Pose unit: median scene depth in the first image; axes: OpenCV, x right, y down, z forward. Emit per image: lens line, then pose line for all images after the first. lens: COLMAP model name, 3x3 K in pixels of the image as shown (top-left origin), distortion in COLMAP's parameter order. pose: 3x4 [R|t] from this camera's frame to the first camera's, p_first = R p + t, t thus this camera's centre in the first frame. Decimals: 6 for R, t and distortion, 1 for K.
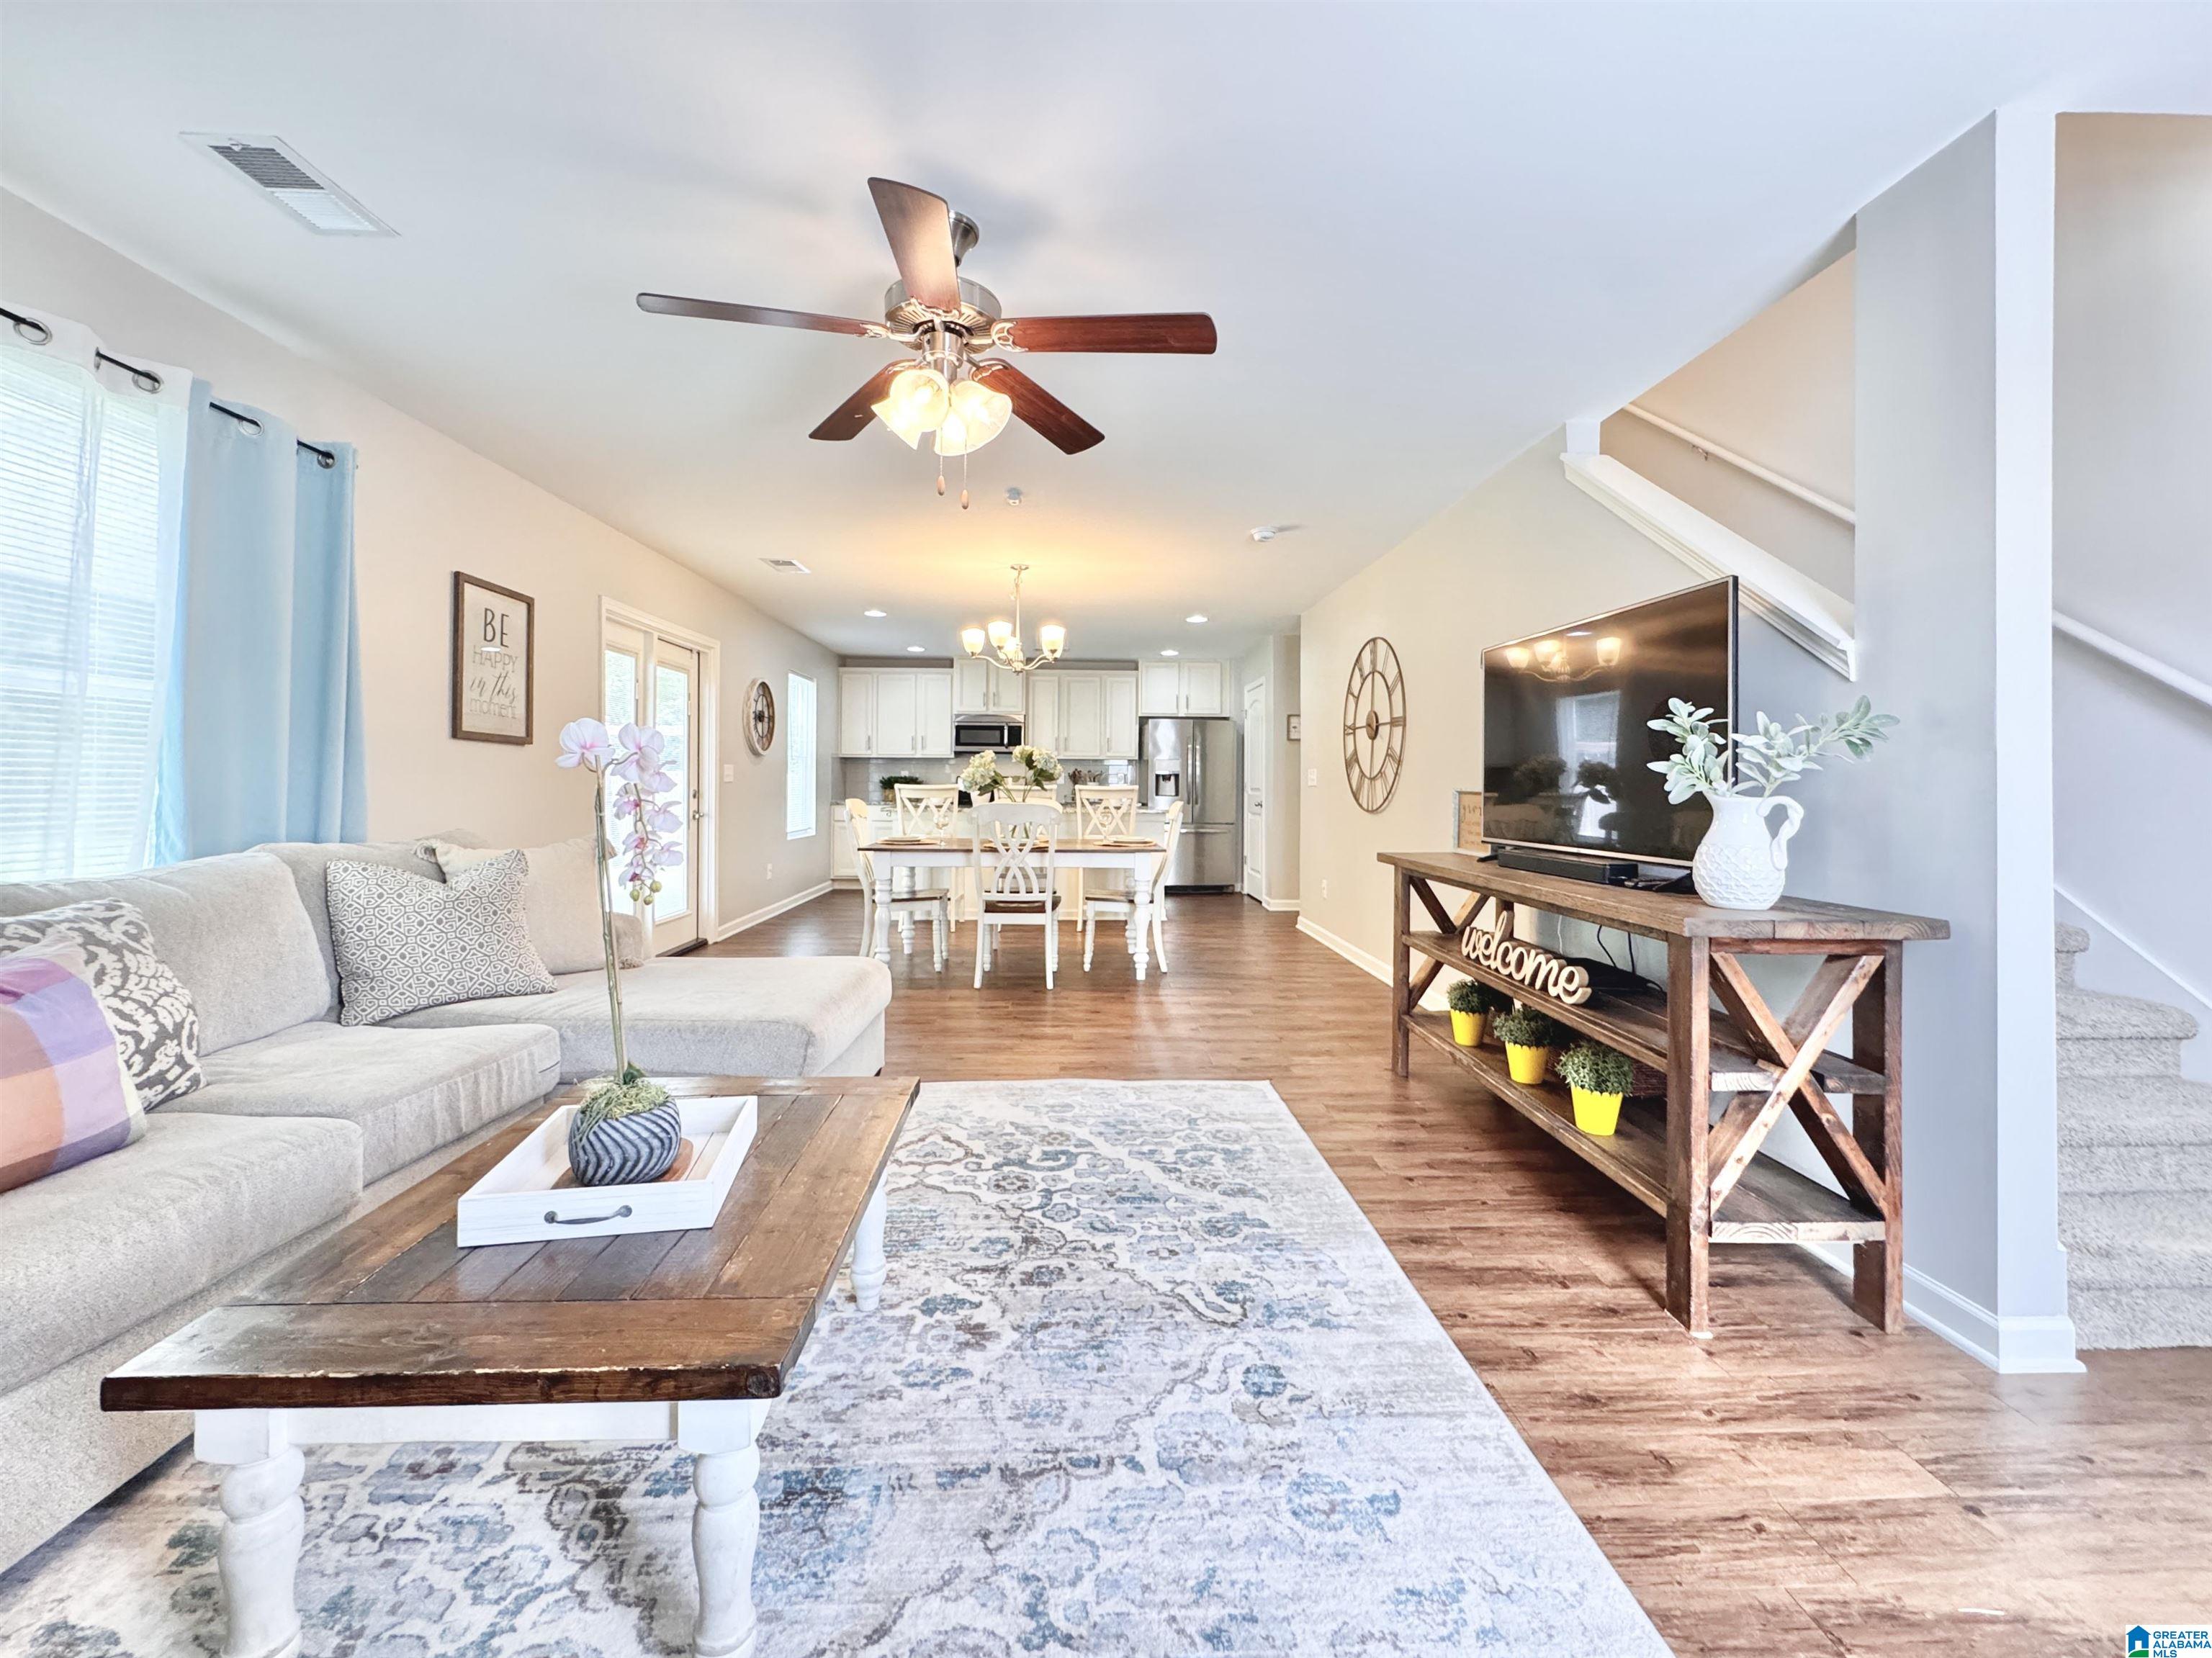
lens RADIAL K [[929.0, 0, 1108.5], [0, 929.0, 776.1], [0, 0, 1]] dist [-0.002107, -0.000131]
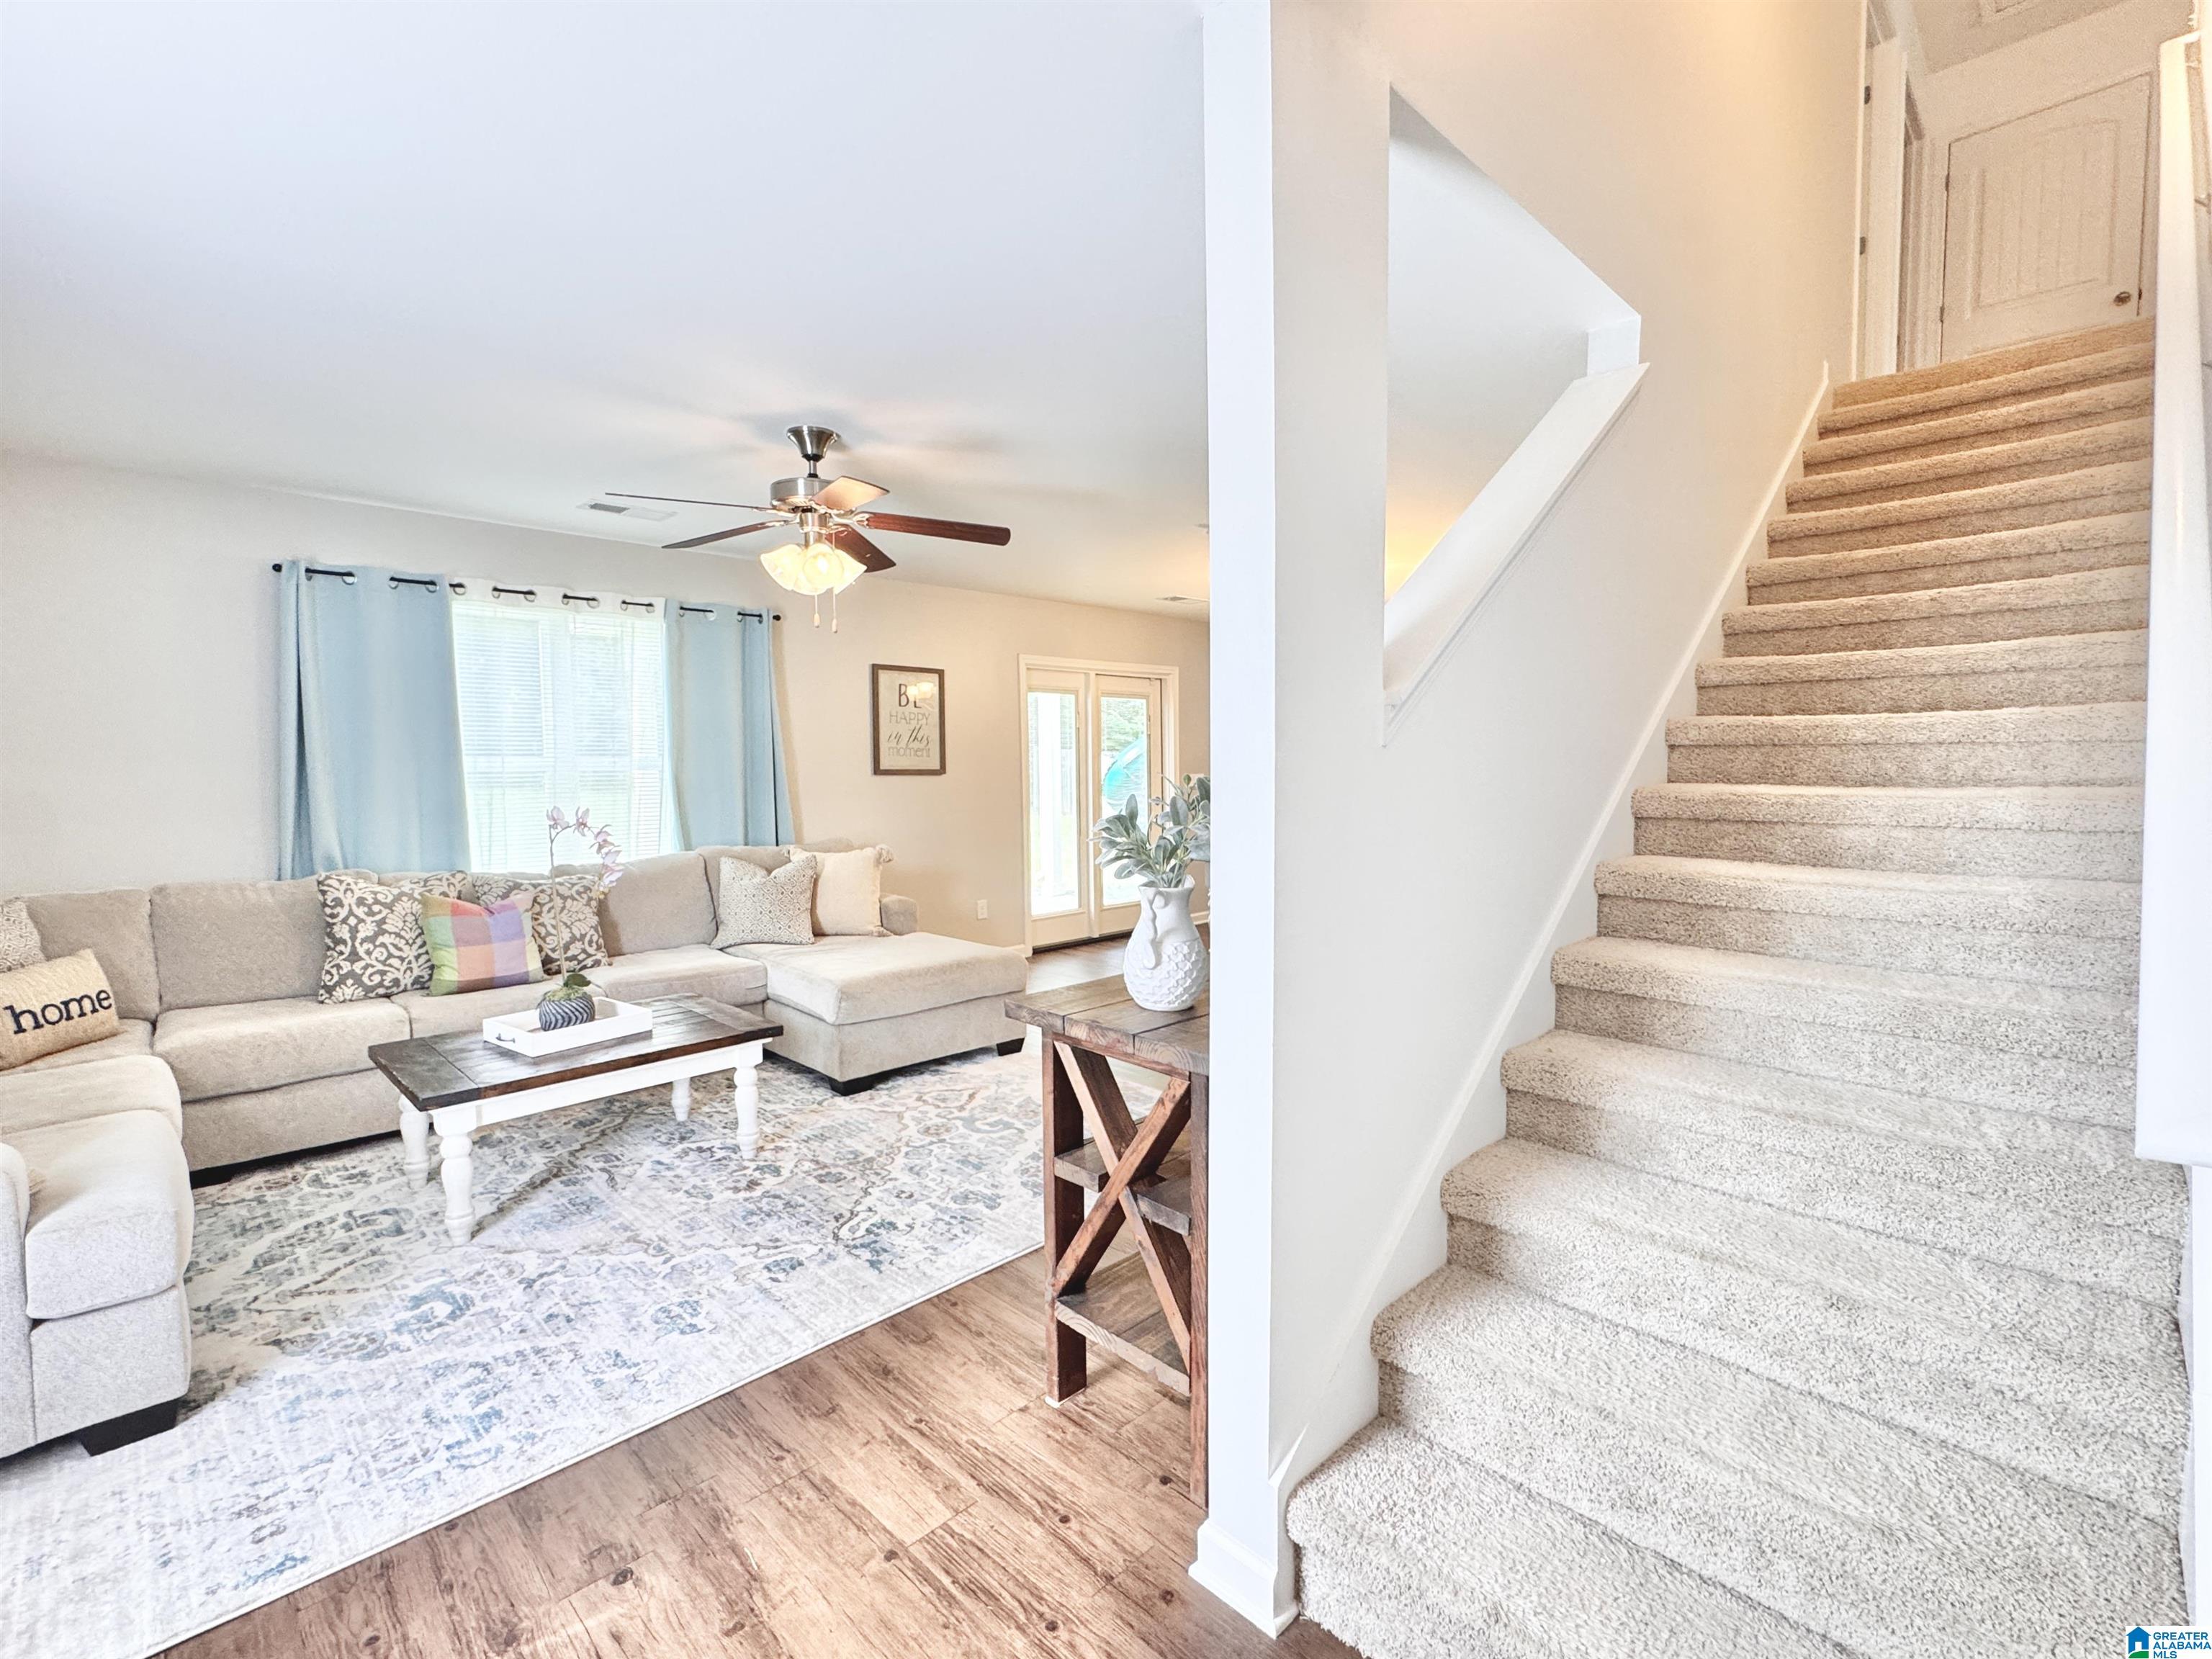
lens RADIAL K [[998.6, 0, 1106.0], [0, 998.6, 829.5], [0, 0, 1]] dist [-0.004222, 0.000500]
pose [[0.675132, 0.035615, -0.736837, 0.717618], [0.021103, 0.997493, 0.067550, -0.050899], [0.737395, -0.061155, 0.672687, 0.164719]]
